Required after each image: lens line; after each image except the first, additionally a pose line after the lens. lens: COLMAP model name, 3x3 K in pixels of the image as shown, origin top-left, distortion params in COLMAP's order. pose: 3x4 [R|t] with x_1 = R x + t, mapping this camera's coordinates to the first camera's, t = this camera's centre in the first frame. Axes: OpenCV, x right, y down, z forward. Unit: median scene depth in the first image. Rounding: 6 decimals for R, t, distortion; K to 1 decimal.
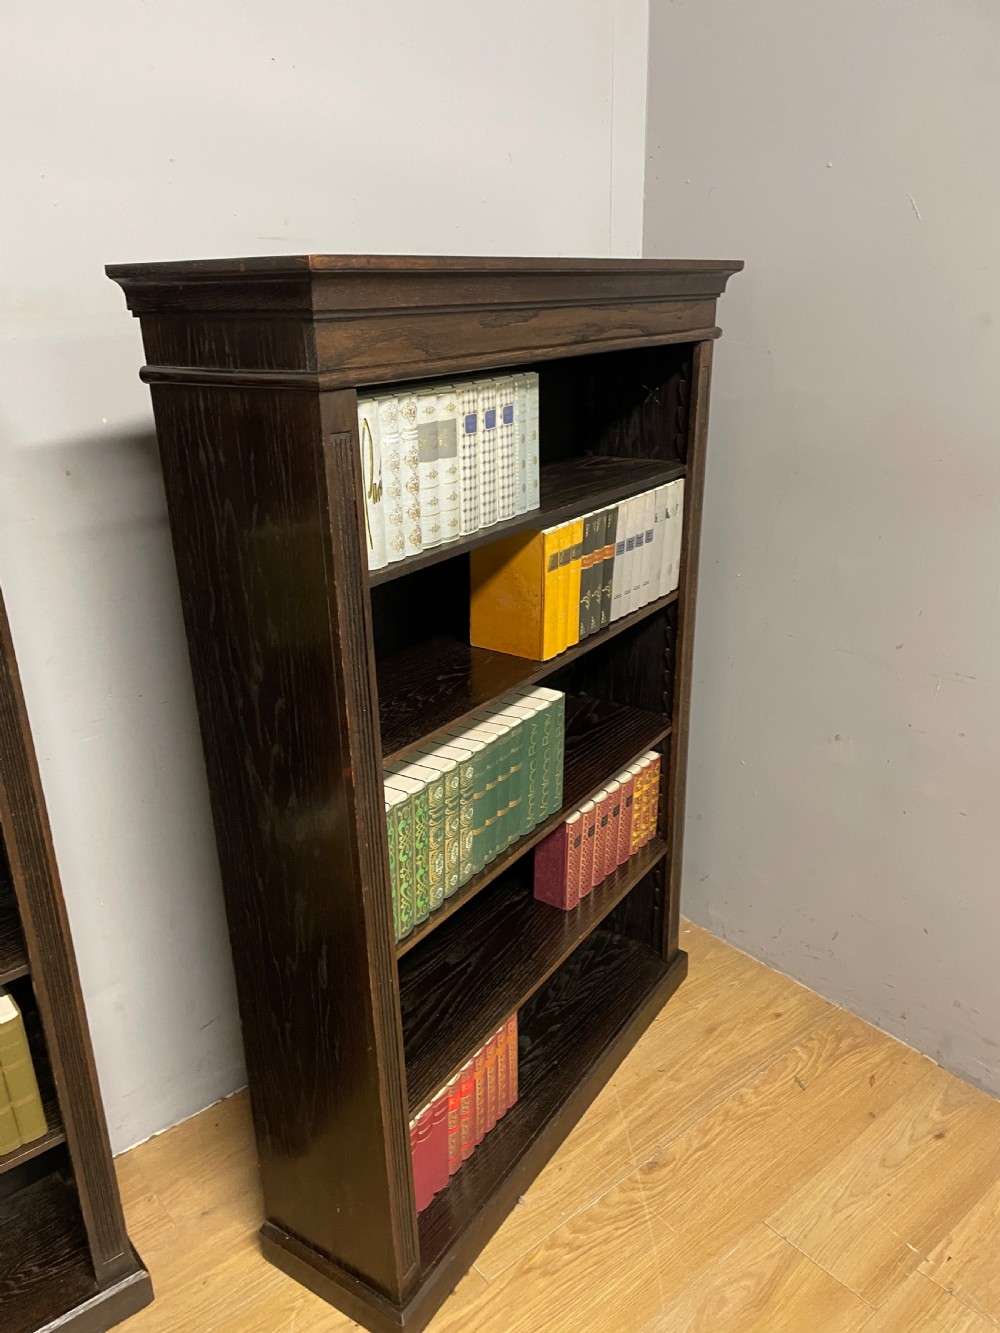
lens RADIAL K [[1009.2, 0, 484.4], [0, 1009.2, 676.7], [0, 0, 1]] dist [0.086637, -0.110810]
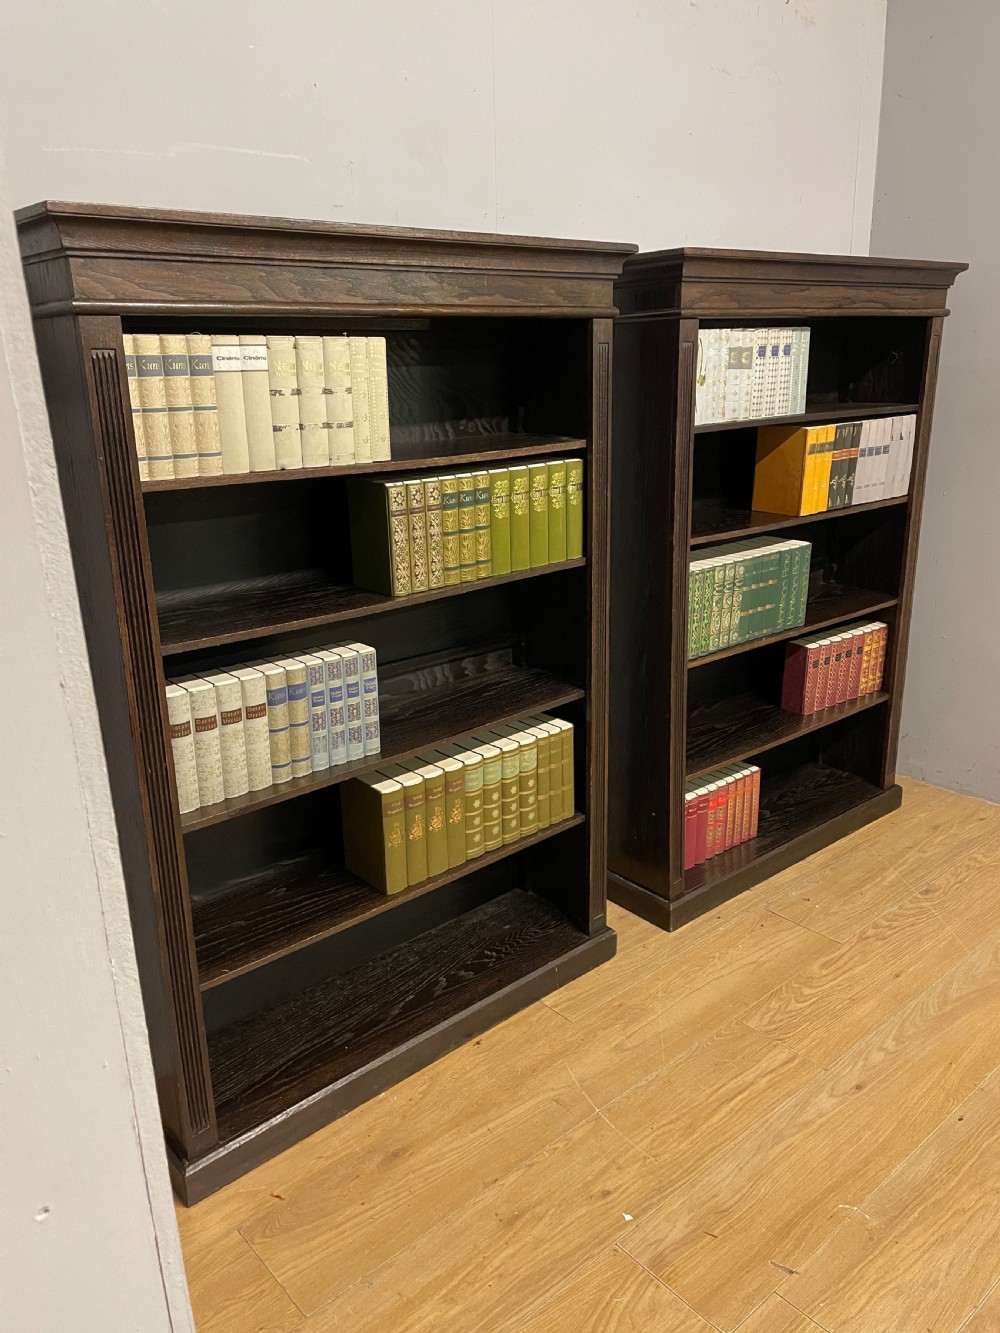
lens RADIAL K [[1009.2, 0, 498.1], [0, 1009.2, 657.3], [0, 0, 1]] dist [0.086637, -0.110810]
pose [[0.959767, 0.087466, -0.266829, 0.057395], [-0.105089, 0.993078, -0.052471, 0.363798], [0.260393, 0.078401, 0.962314, -0.661269]]
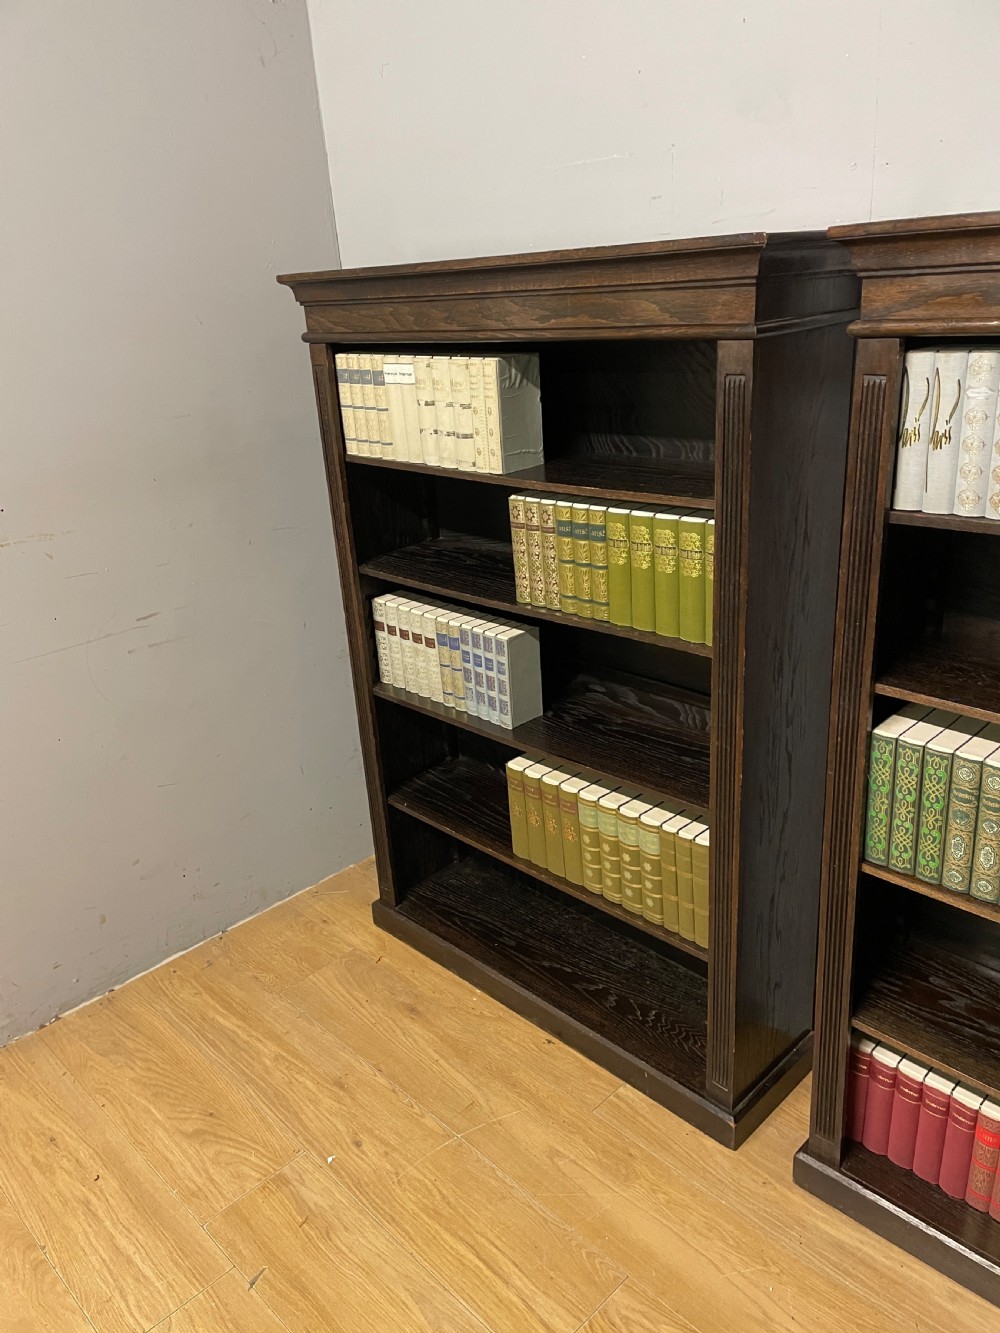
lens RADIAL K [[1009.2, 0, 499.0], [0, 1009.2, 672.7], [0, 0, 1]] dist [0.086637, -0.110810]
pose [[-0.227930, 0.395773, -0.889613, 0.807937], [-0.278228, 0.849093, 0.449032, -0.262324], [0.933079, 0.349863, -0.083419, 0.605183]]
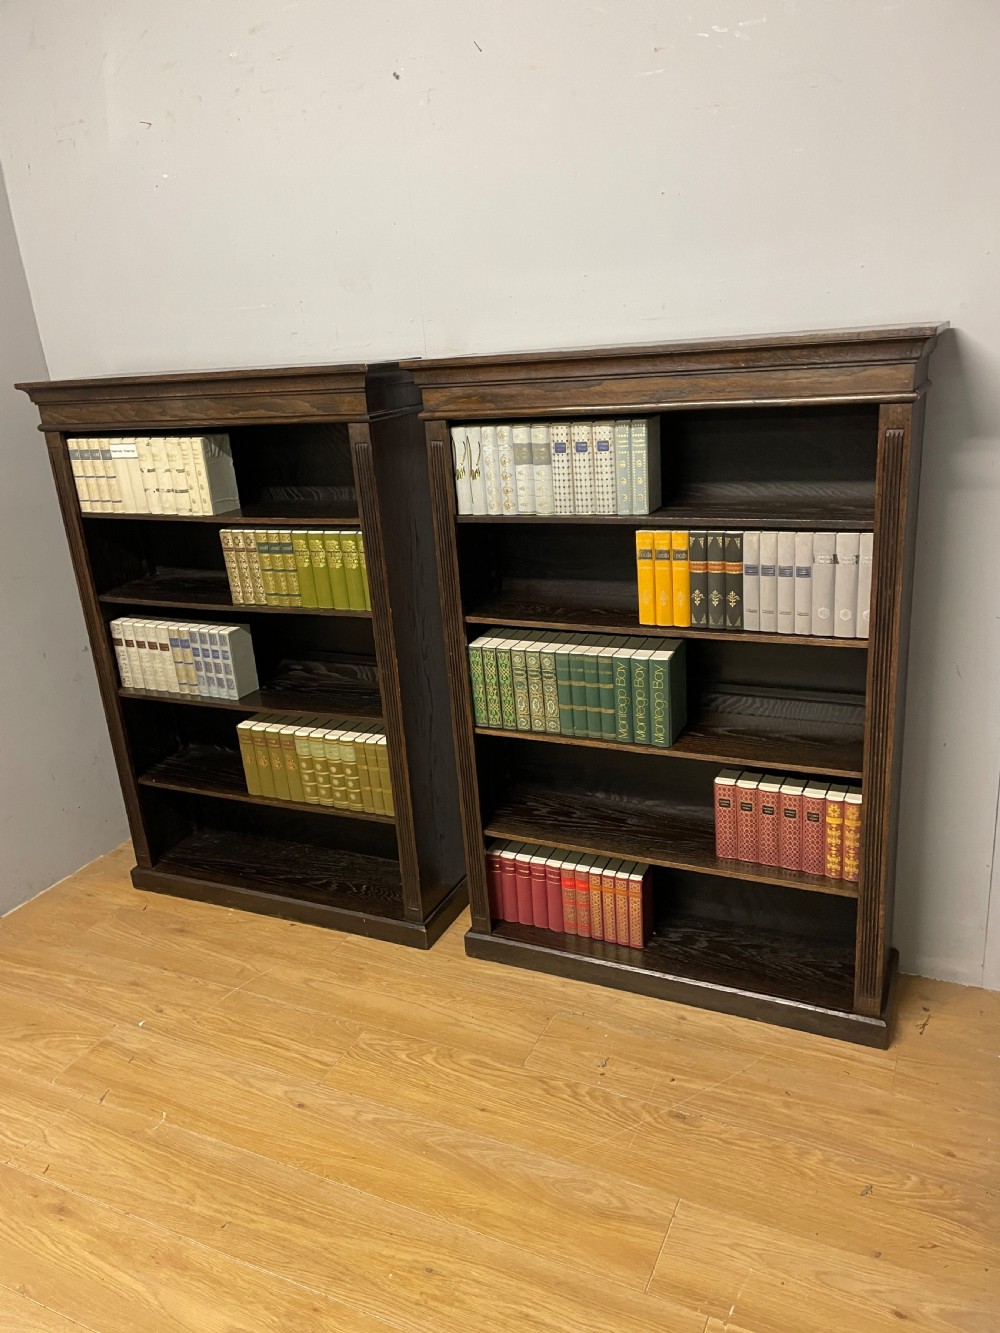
lens RADIAL K [[1009.2, 0, 505.9], [0, 1009.2, 672.3], [0, 0, 1]] dist [0.086637, -0.110810]
pose [[0.125197, 0.338644, -0.932548, 1.454508], [-0.287712, 0.911945, 0.292537, -0.337395], [0.949498, 0.231681, 0.211605, 0.596057]]
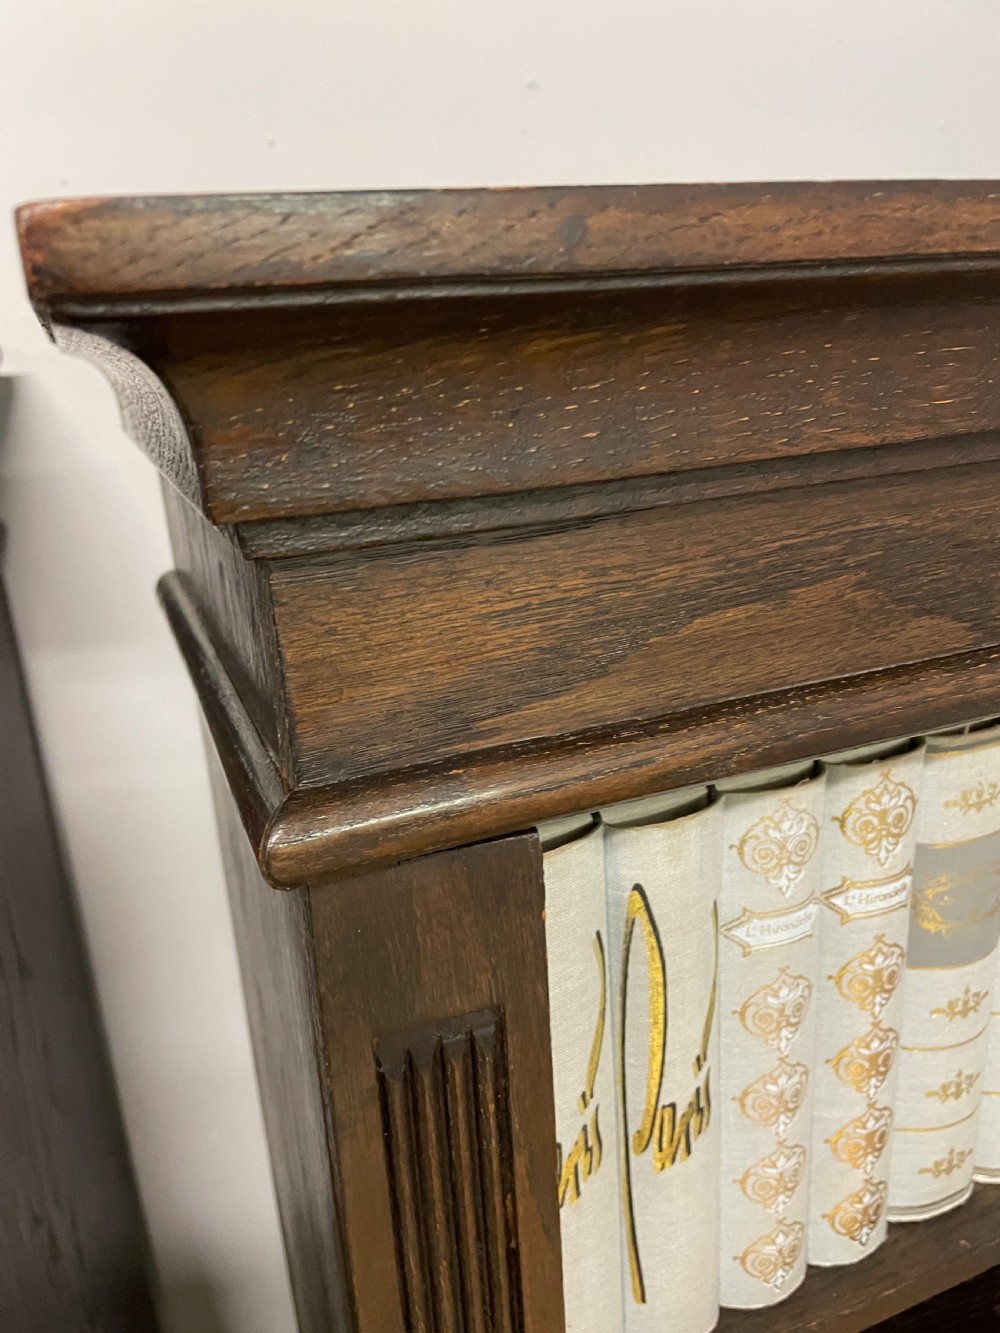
lens RADIAL K [[1056.2, 0, 499.2], [0, 1056.2, 684.7], [0, 0, 1]] dist [0.028549, -0.009984]
pose [[0.842767, 0.139865, -0.519790, -0.017559], [-0.150575, 0.988358, 0.021810, -0.236101], [0.516789, 0.059886, 0.854016, 0.598701]]
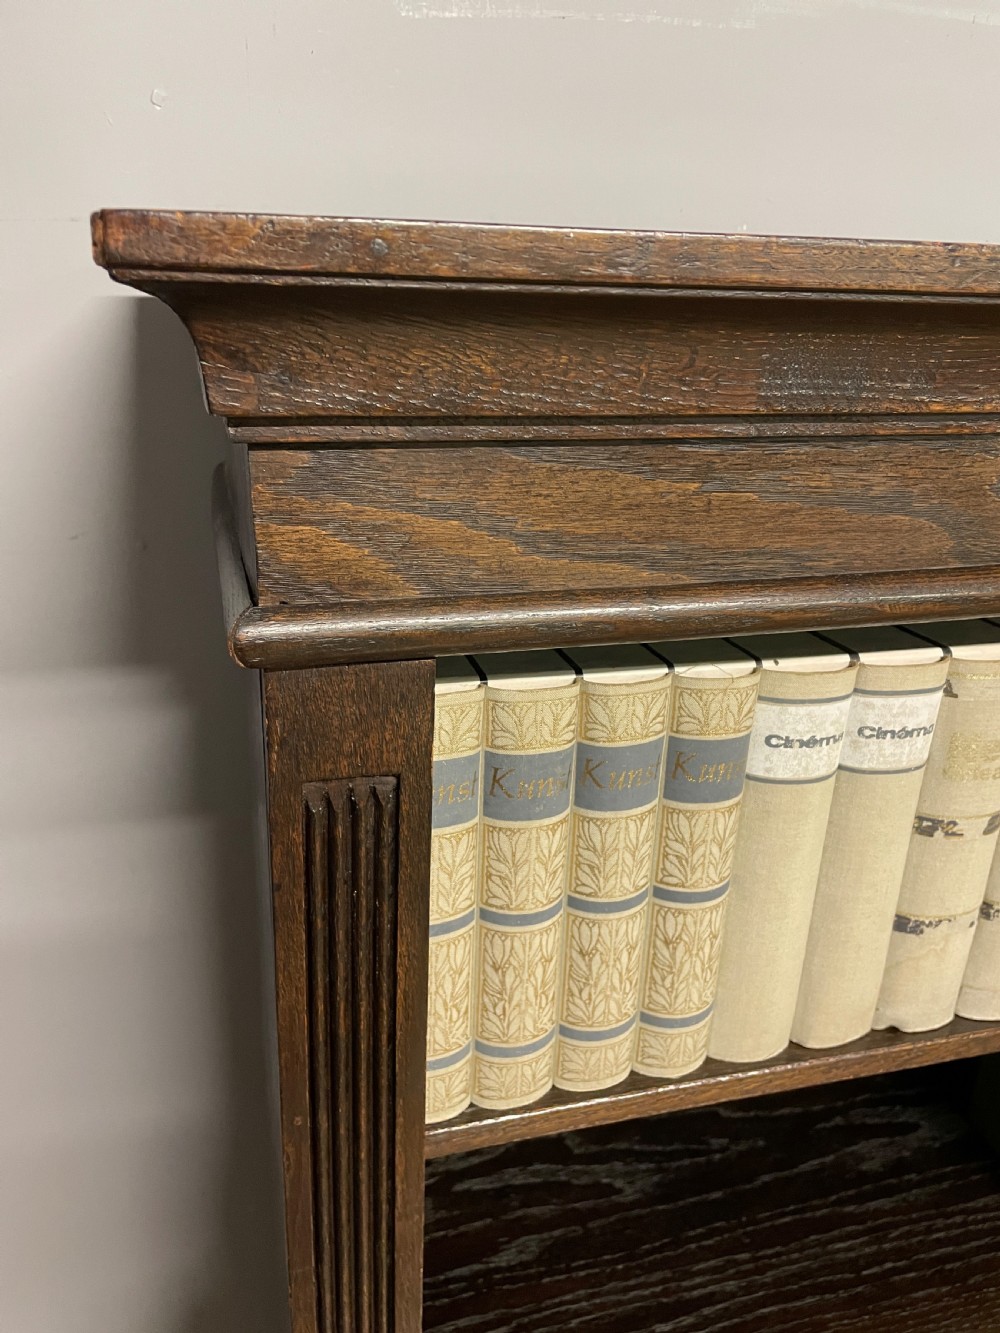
lens RADIAL K [[1009.2, 0, 512.2], [0, 1009.2, 670.8], [0, 0, 1]] dist [0.086637, -0.110810]
pose [[0.740790, 0.287241, -0.607226, -0.390907], [-0.288820, 0.952340, 0.098145, 0.019866], [0.606477, 0.102674, 0.788444, -0.054649]]
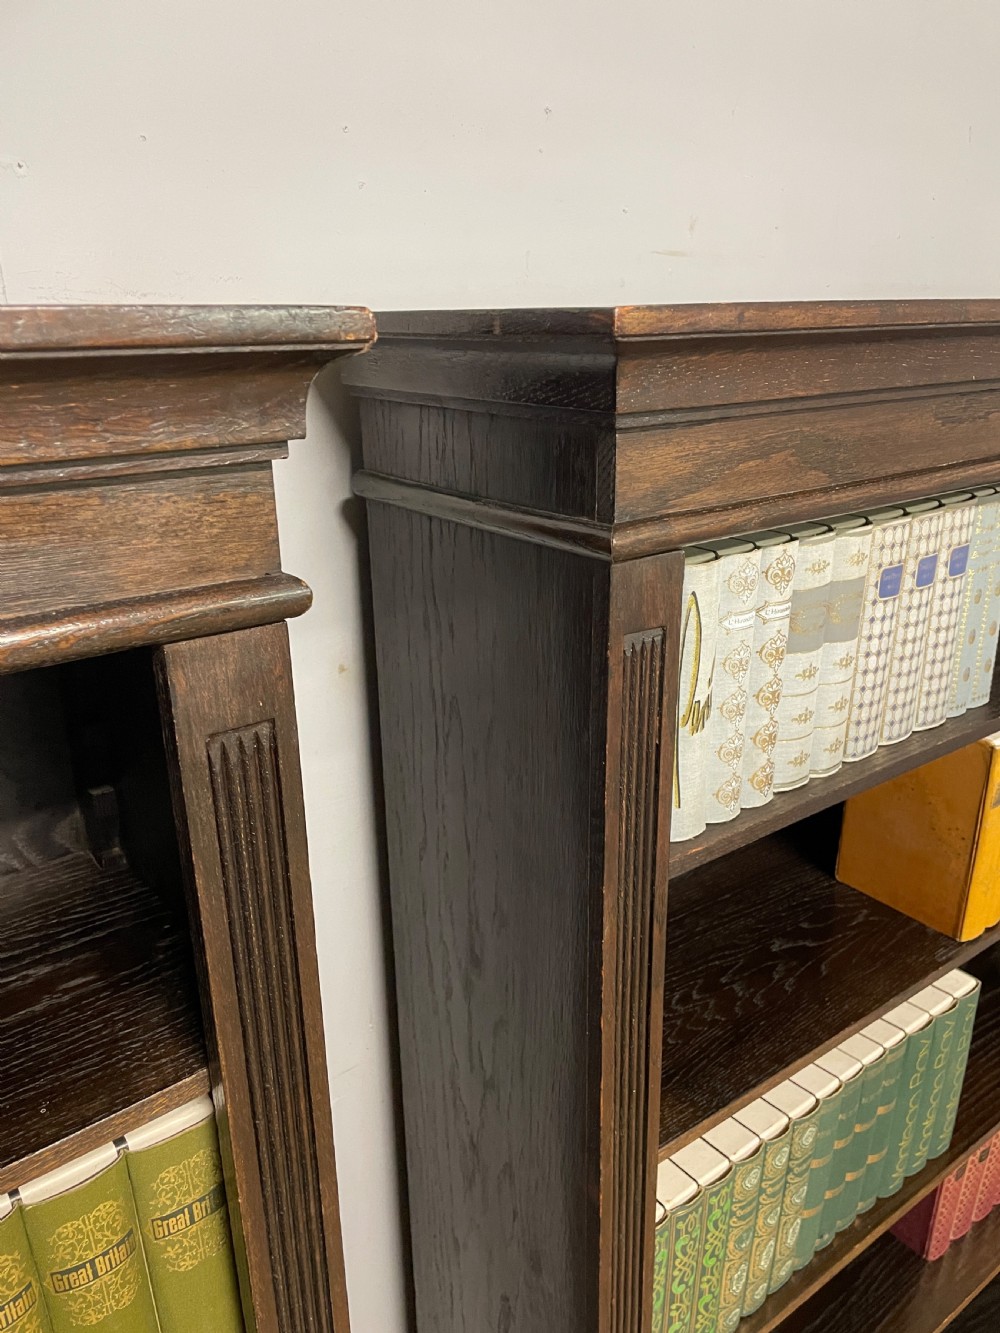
lens RADIAL K [[1009.2, 0, 525.4], [0, 1009.2, 633.1], [0, 0, 1]] dist [0.086637, -0.110810]
pose [[0.953720, 0.117192, -0.276918, -0.041764], [-0.127748, 0.991598, -0.020324, -0.164608], [0.272209, 0.054760, 0.960679, 0.361353]]
